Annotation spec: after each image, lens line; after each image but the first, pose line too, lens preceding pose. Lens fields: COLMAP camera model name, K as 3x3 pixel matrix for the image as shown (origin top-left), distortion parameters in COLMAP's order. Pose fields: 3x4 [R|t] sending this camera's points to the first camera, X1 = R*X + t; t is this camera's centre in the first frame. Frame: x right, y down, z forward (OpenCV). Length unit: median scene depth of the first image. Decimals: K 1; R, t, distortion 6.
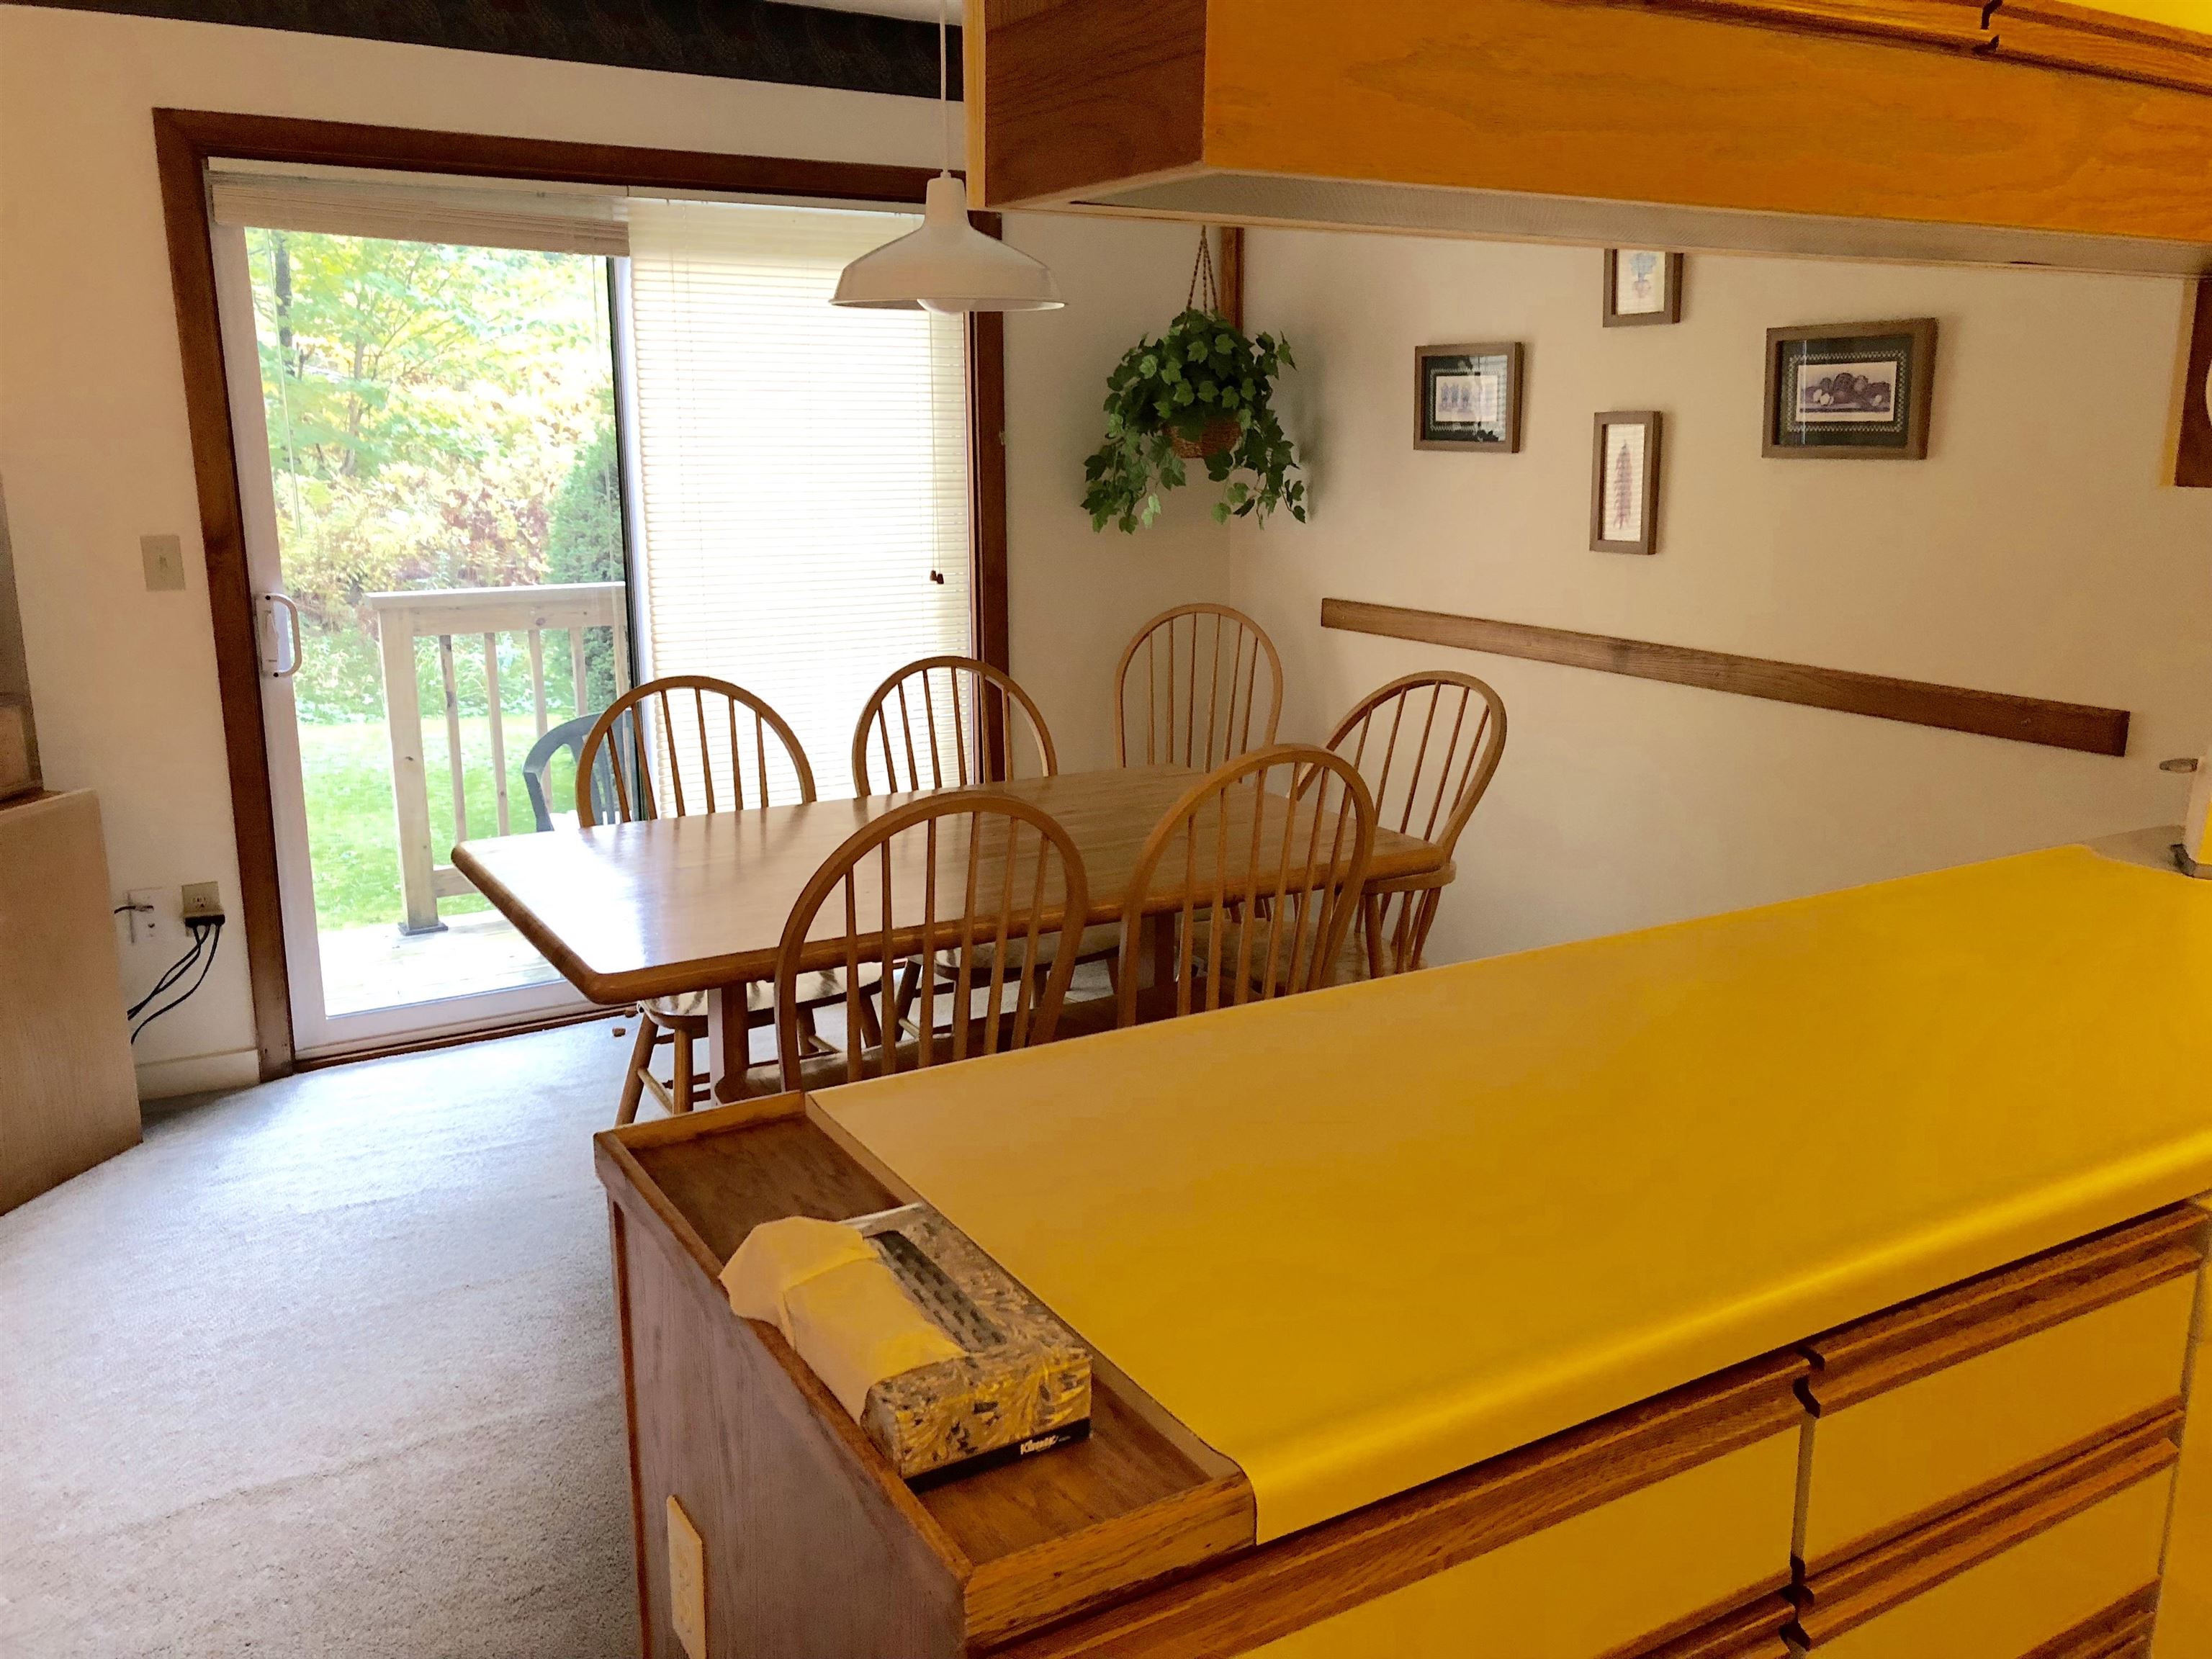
lens RADIAL K [[1790.7, 0, 1104.6], [0, 1790.7, 809.3], [0, 0, 1]] dist [0.042331, -0.046345]
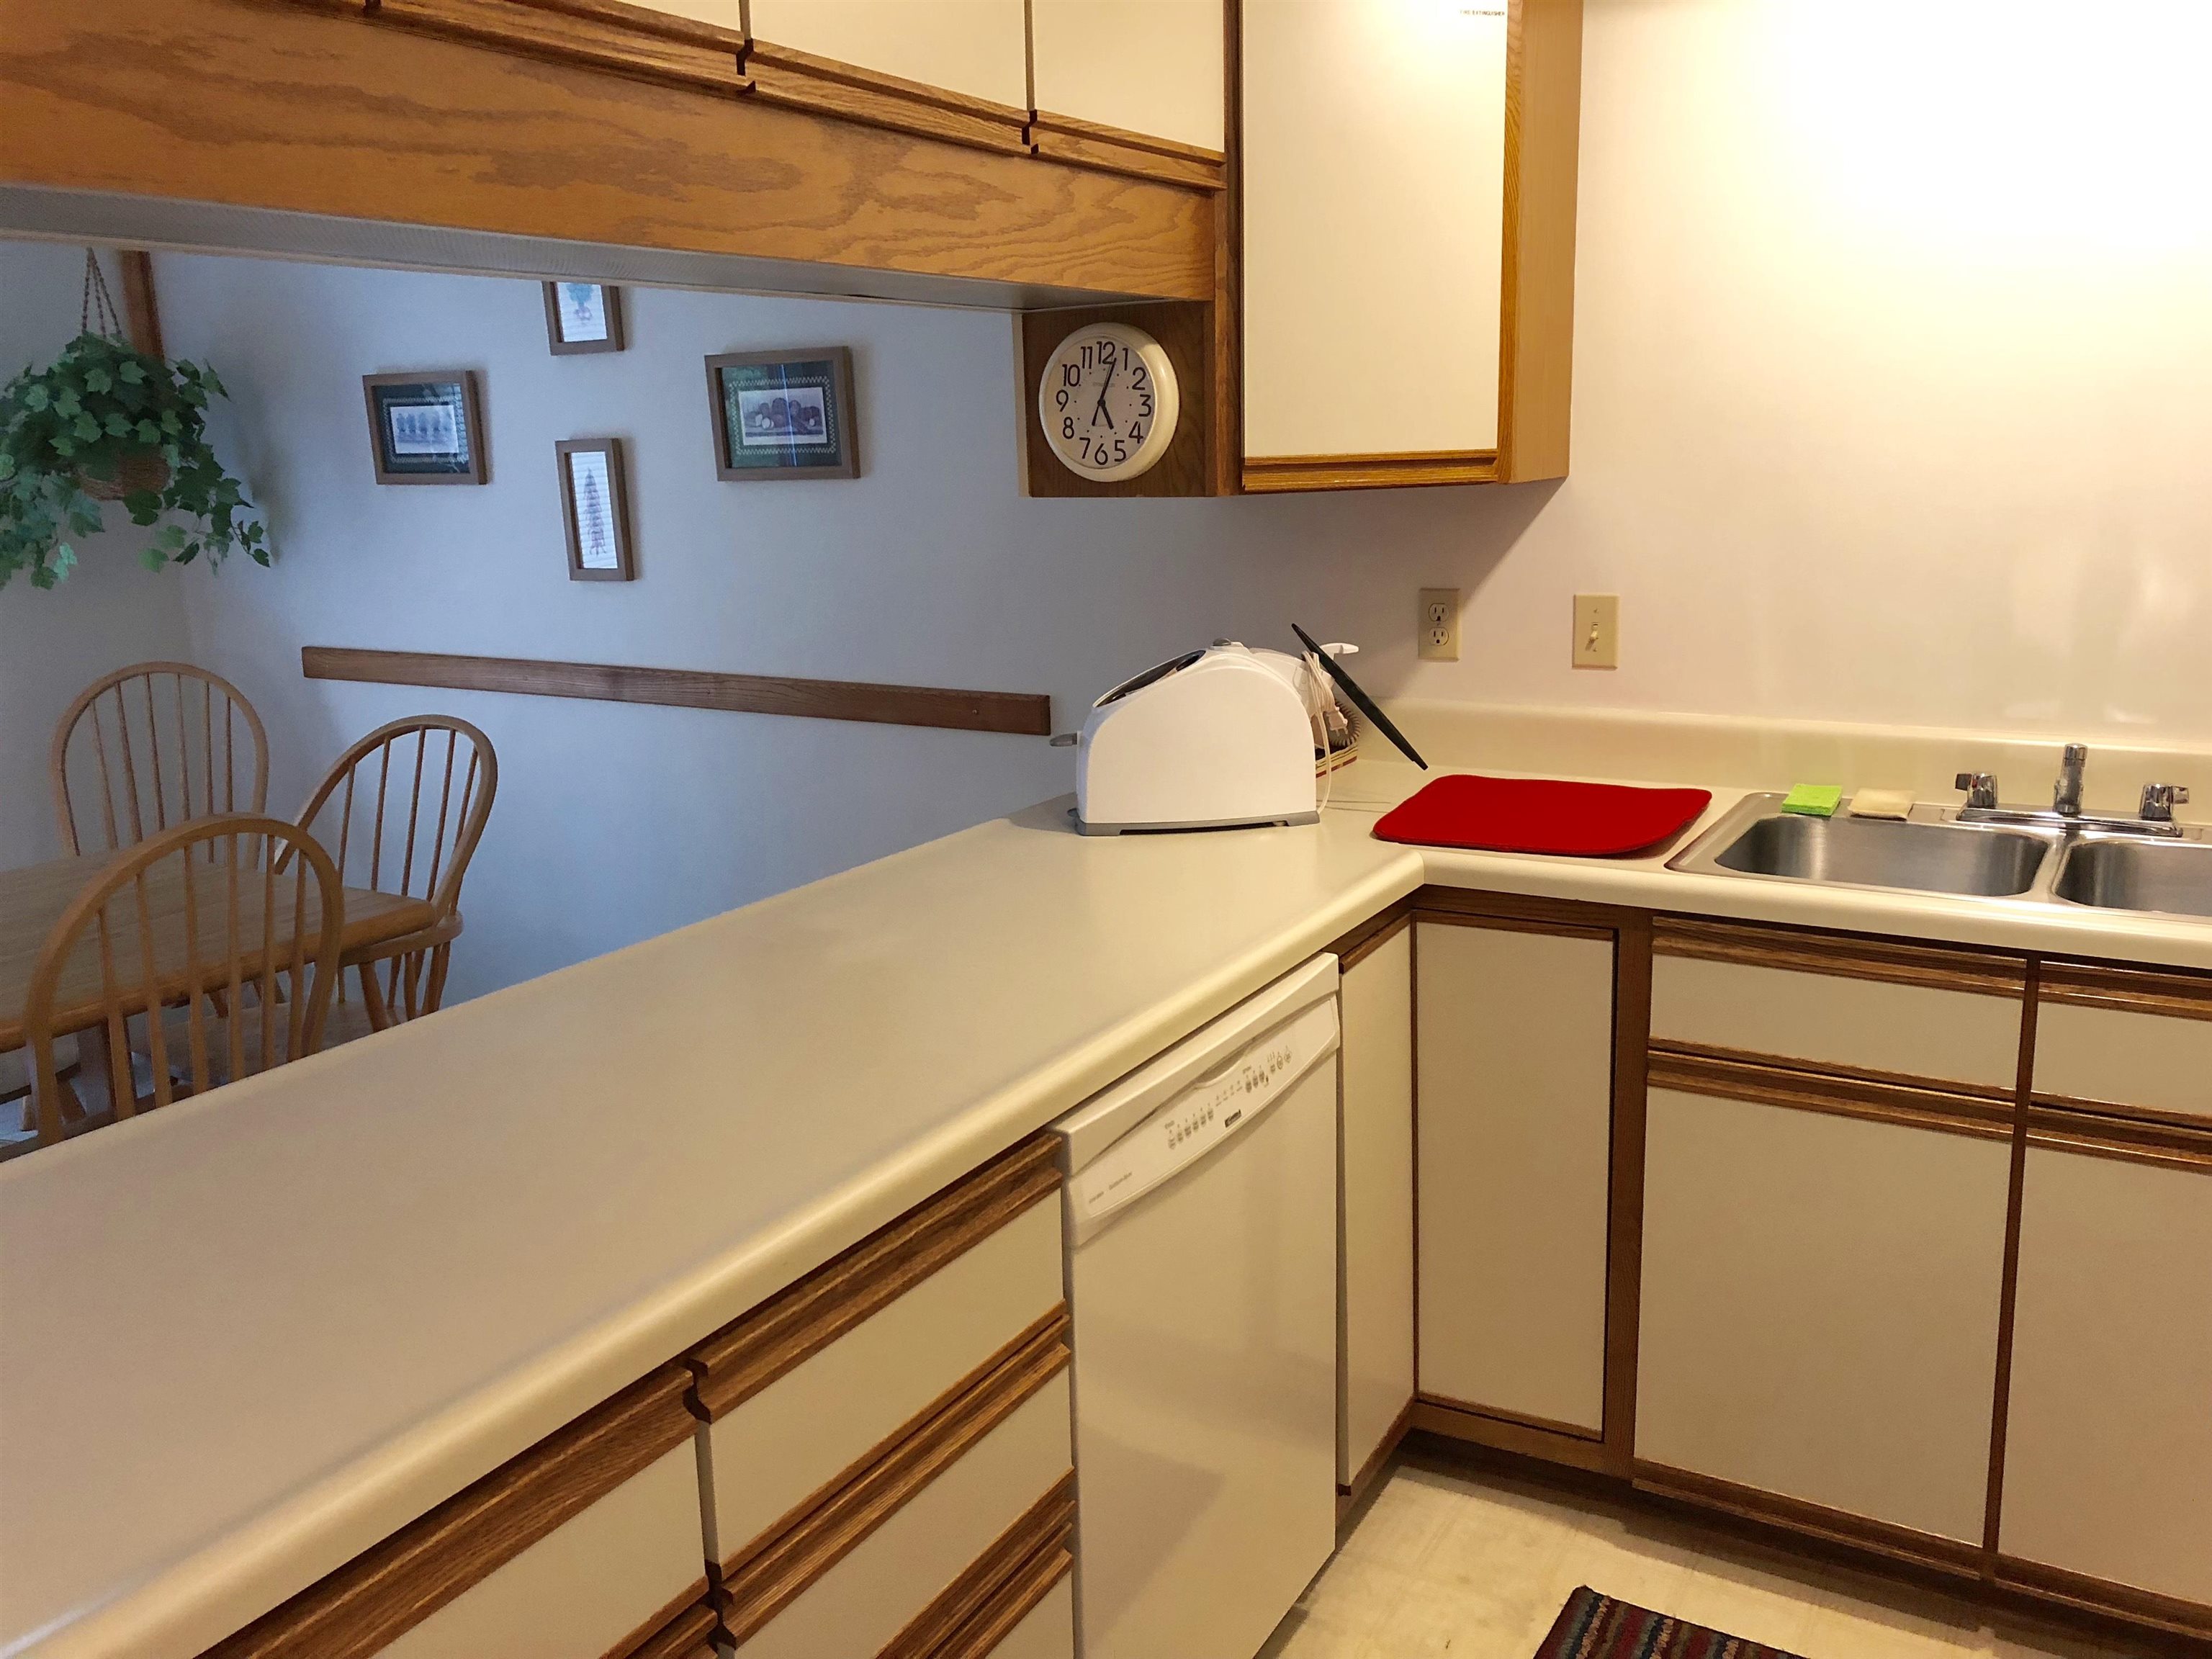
lens RADIAL K [[1790.7, 0, 1106.3], [0, 1790.7, 807.9], [0, 0, 1]] dist [0.042331, -0.046345]
pose [[0.874421, -0.120304, 0.470015, 0.054679], [0.127732, 0.991676, 0.016194, 0.002085], [-0.468051, 0.045876, 0.882510, -0.005189]]
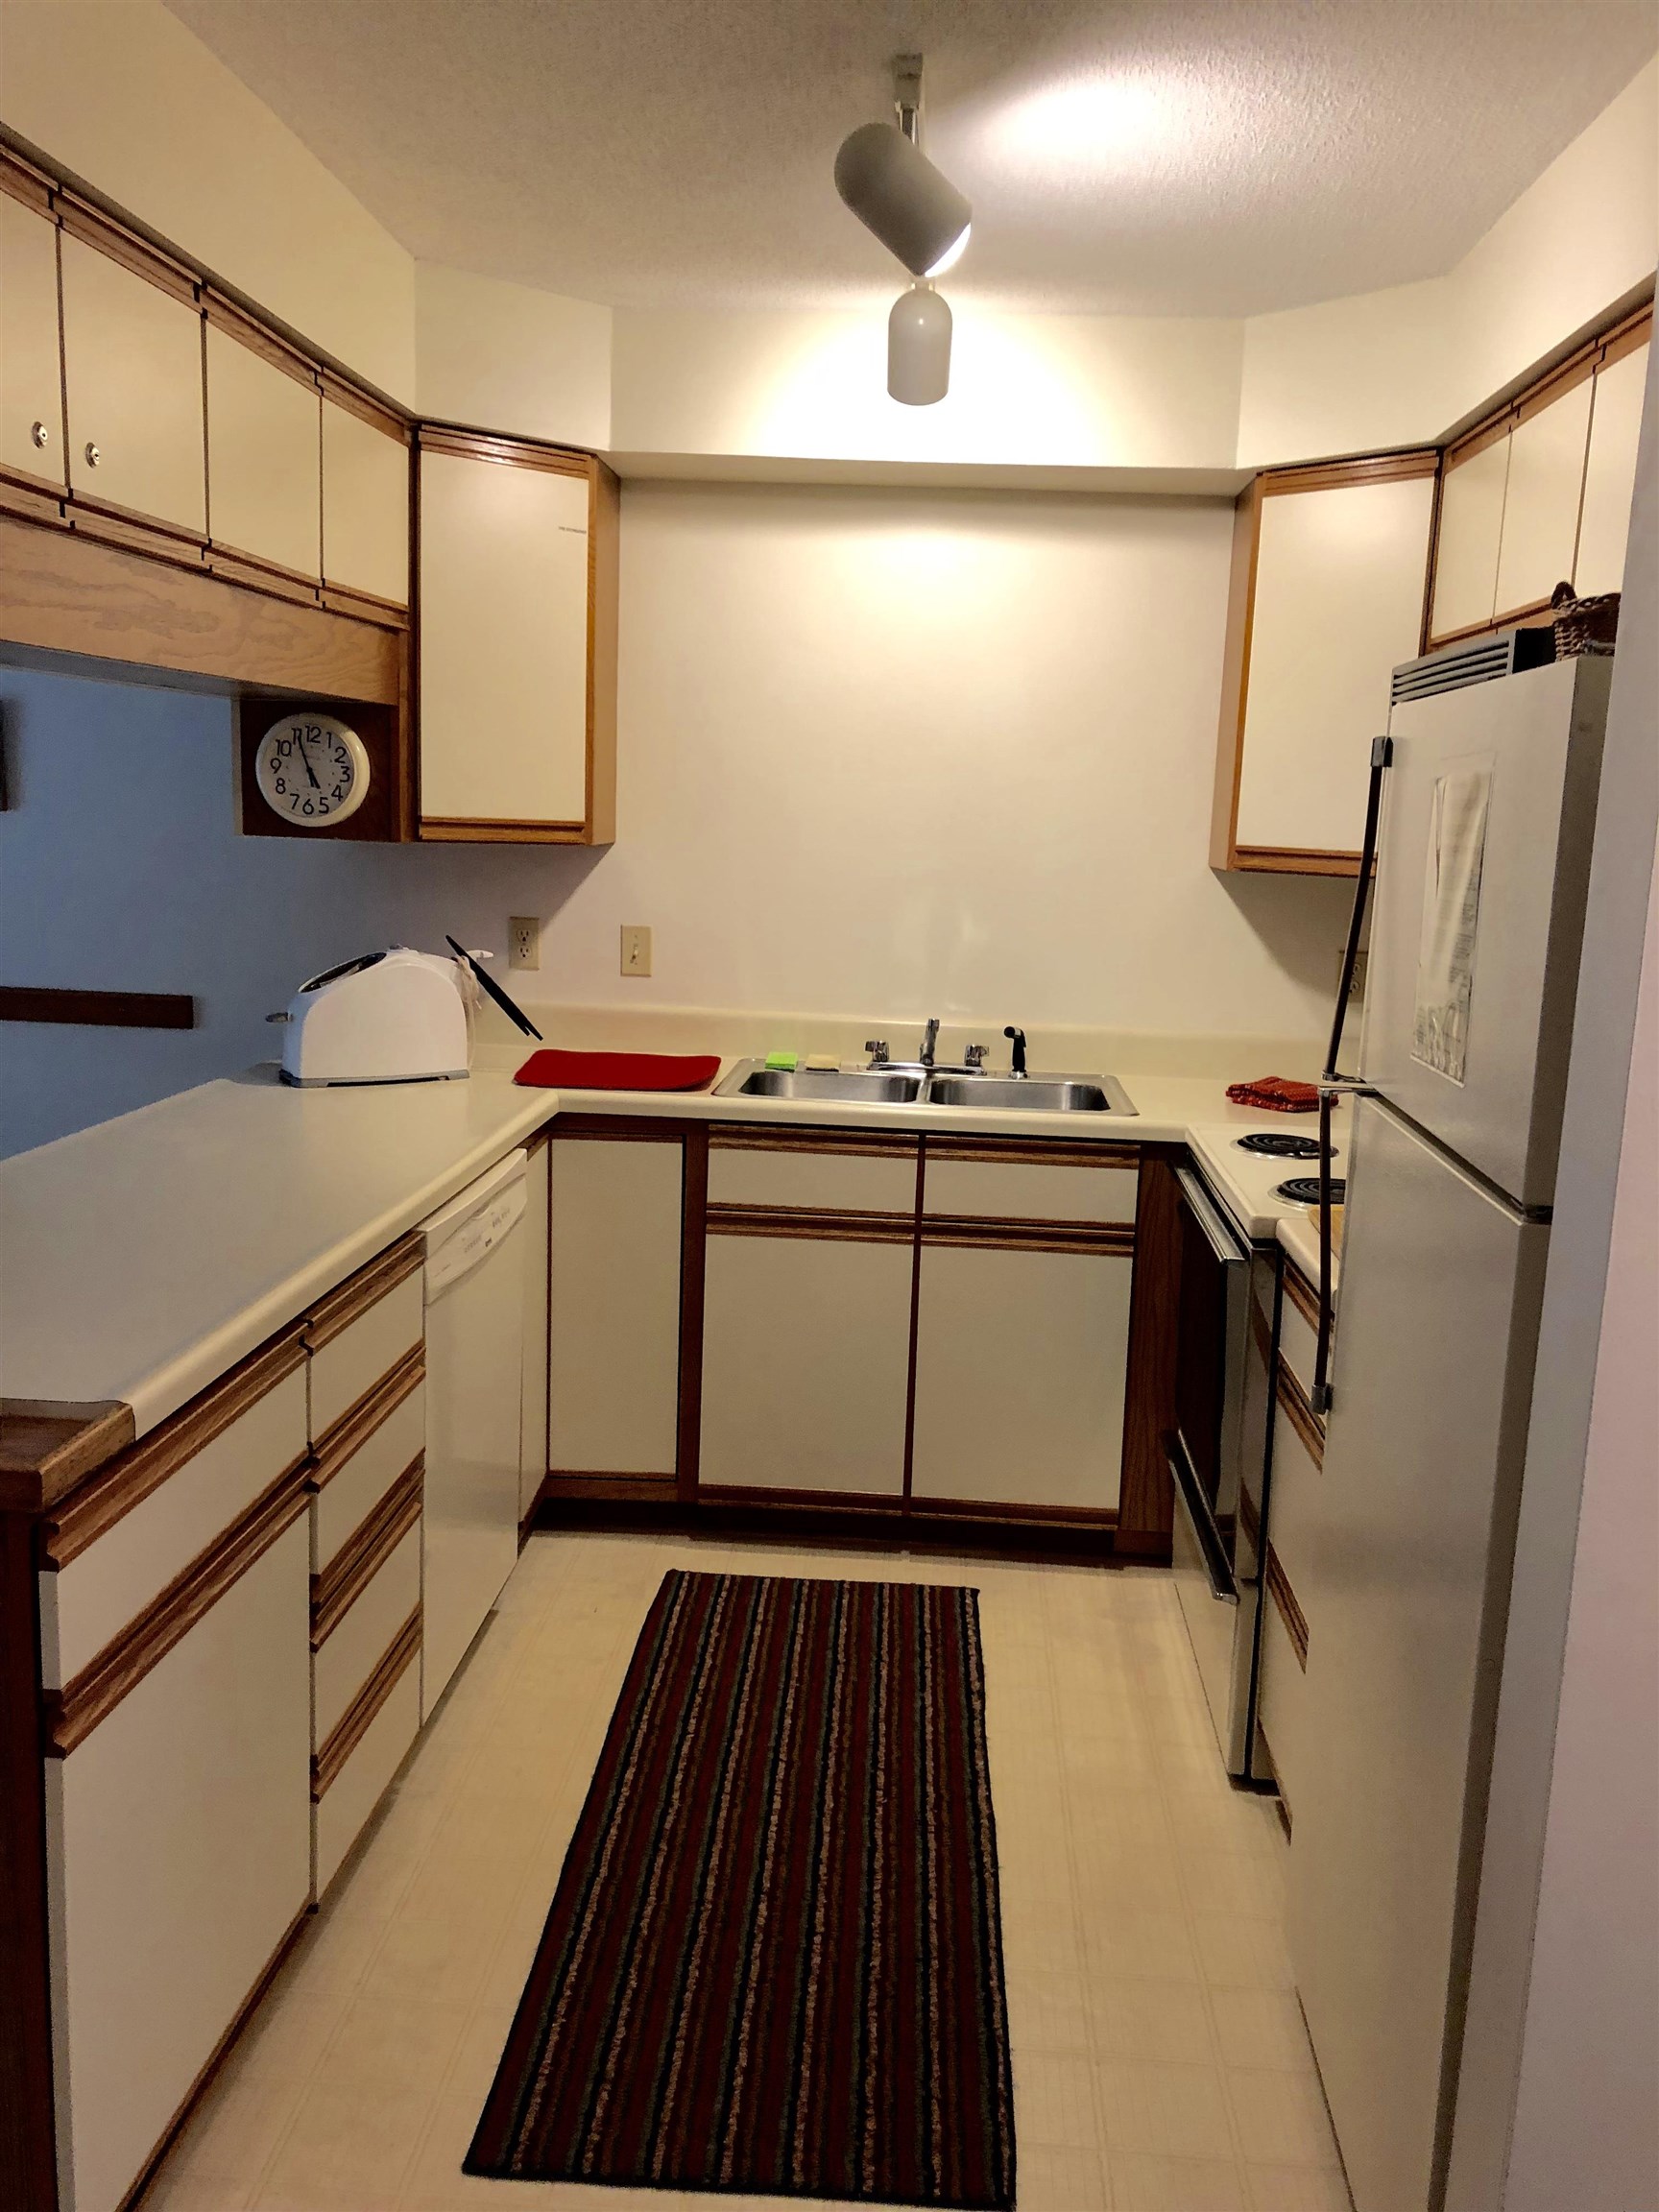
lens RADIAL K [[1790.7, 0, 855.1], [0, 1790.7, 1107.0], [0, 0, 1]] dist [0.042331, -0.046345]
pose [[0.551226, -0.118448, 0.825906, -0.263594], [0.138484, 0.989130, 0.049430, 0.028254], [-0.822783, 0.087128, 0.561637, -0.162776]]
